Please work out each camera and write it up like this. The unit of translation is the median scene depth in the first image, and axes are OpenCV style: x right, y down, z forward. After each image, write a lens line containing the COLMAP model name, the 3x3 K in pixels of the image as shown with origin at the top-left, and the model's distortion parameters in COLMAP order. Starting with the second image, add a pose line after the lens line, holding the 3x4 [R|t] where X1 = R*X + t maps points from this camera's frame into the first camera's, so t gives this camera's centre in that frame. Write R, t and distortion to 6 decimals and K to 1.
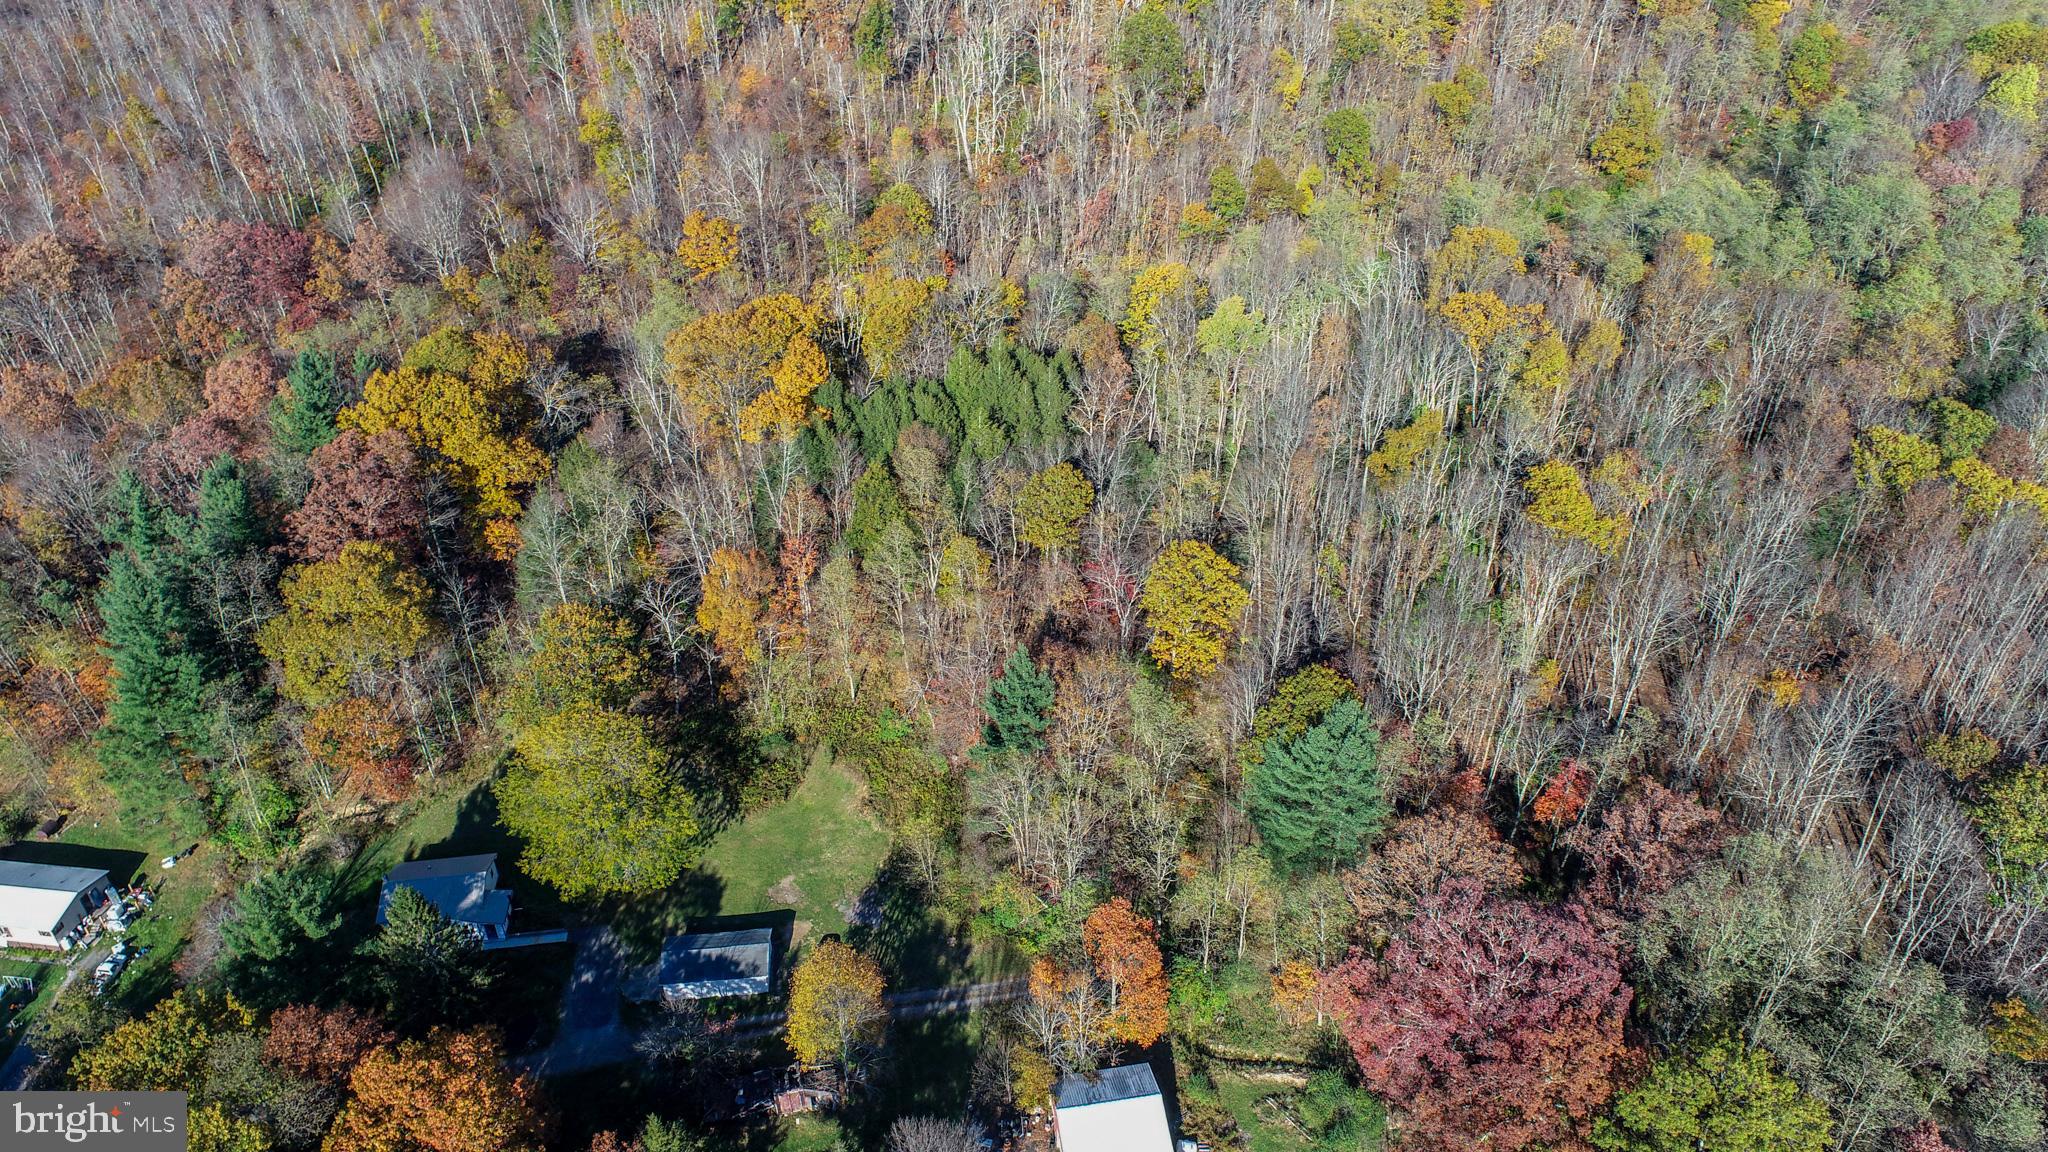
lens RADIAL K [[1364.5, 0, 1024.0], [0, 1364.5, 576.0], [0, 0, 1]] dist [-0.012157, -0.002250]
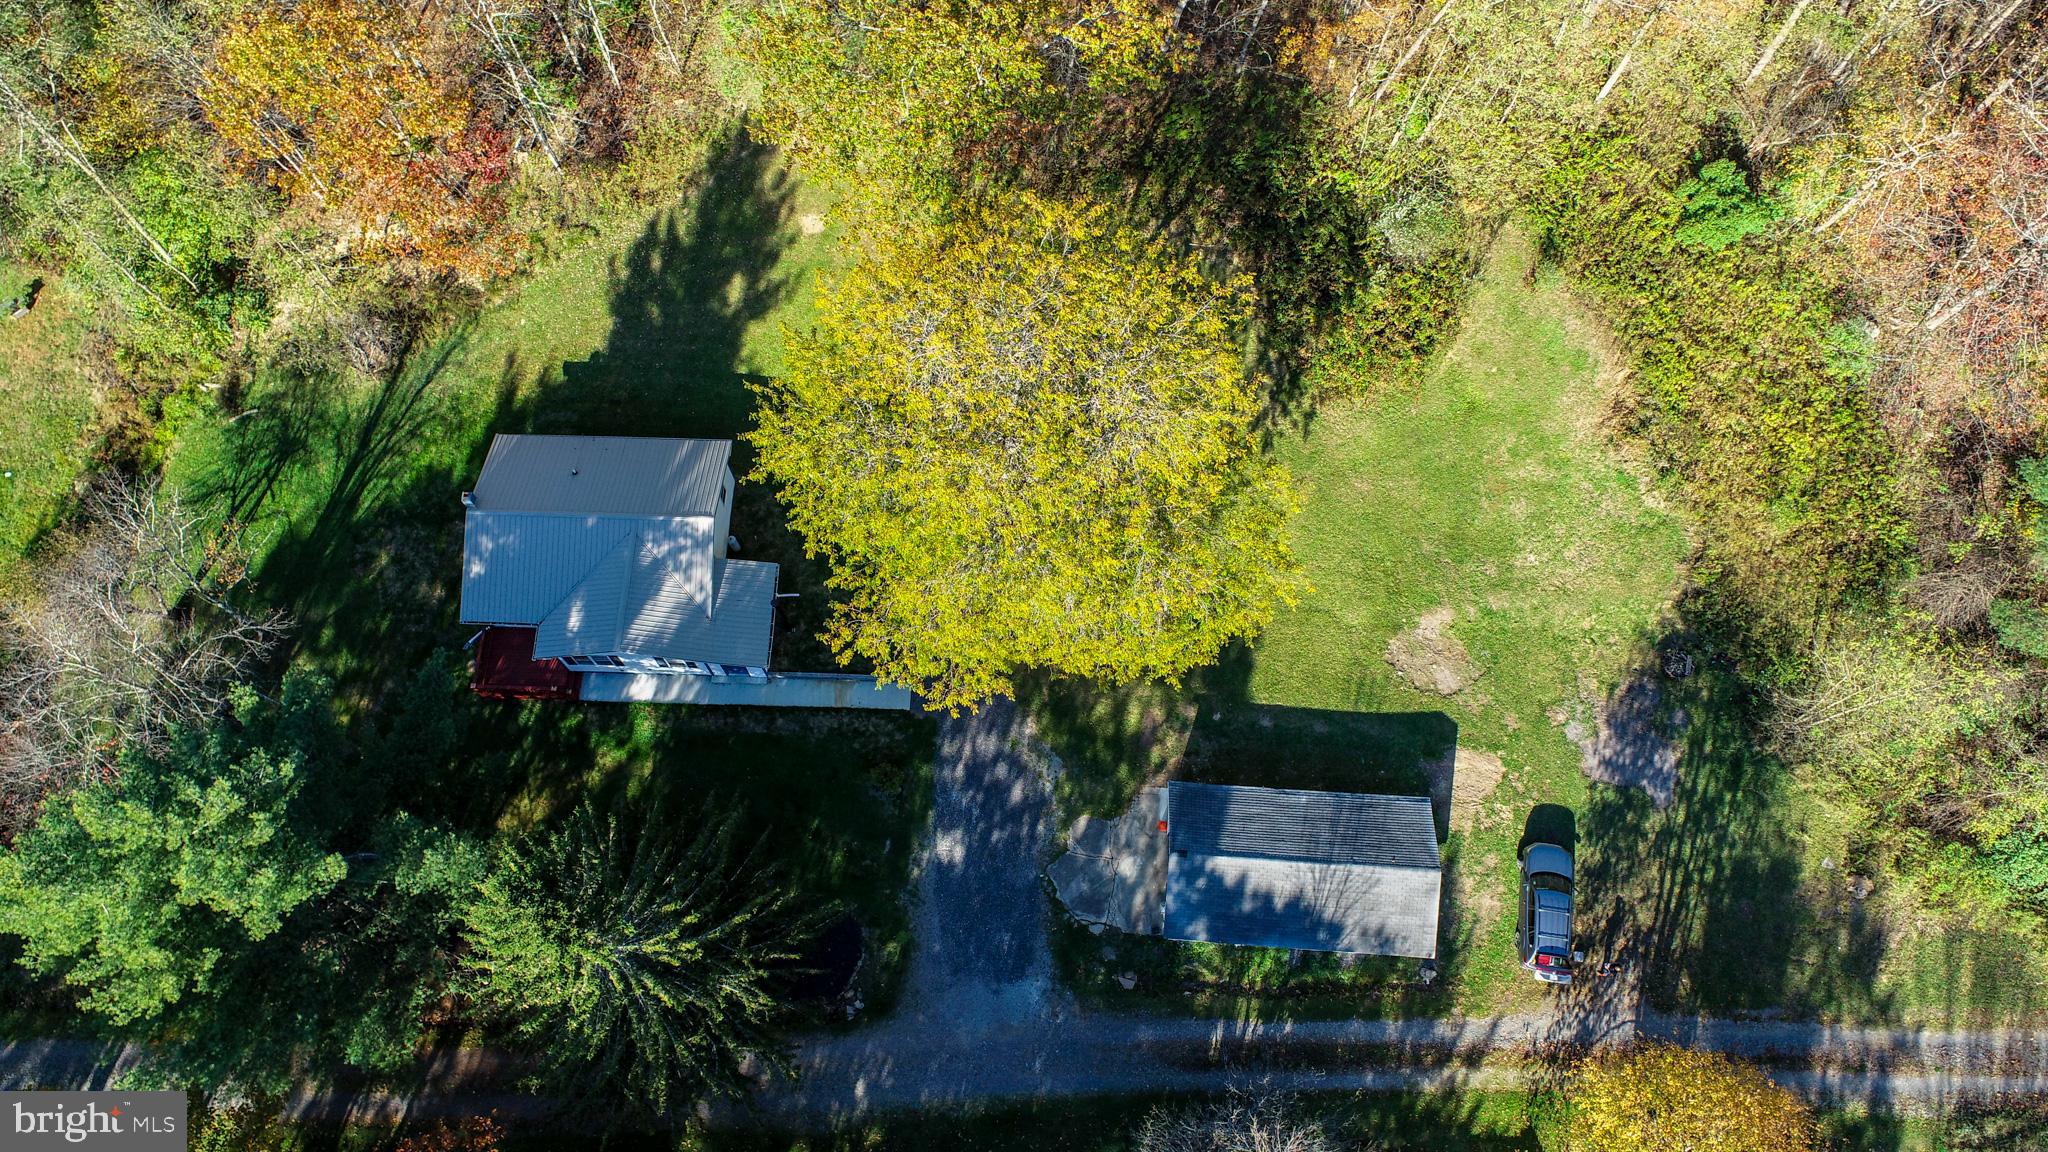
lens RADIAL K [[1364.5, 0, 1024.0], [0, 1364.5, 576.0], [0, 0, 1]] dist [-0.012157, -0.002250]
pose [[0.986039, 0.161394, -0.040974, -0.275971], [-0.104171, 0.789868, 0.604365, -0.020090], [0.129905, -0.591659, 0.795653, 0.658868]]
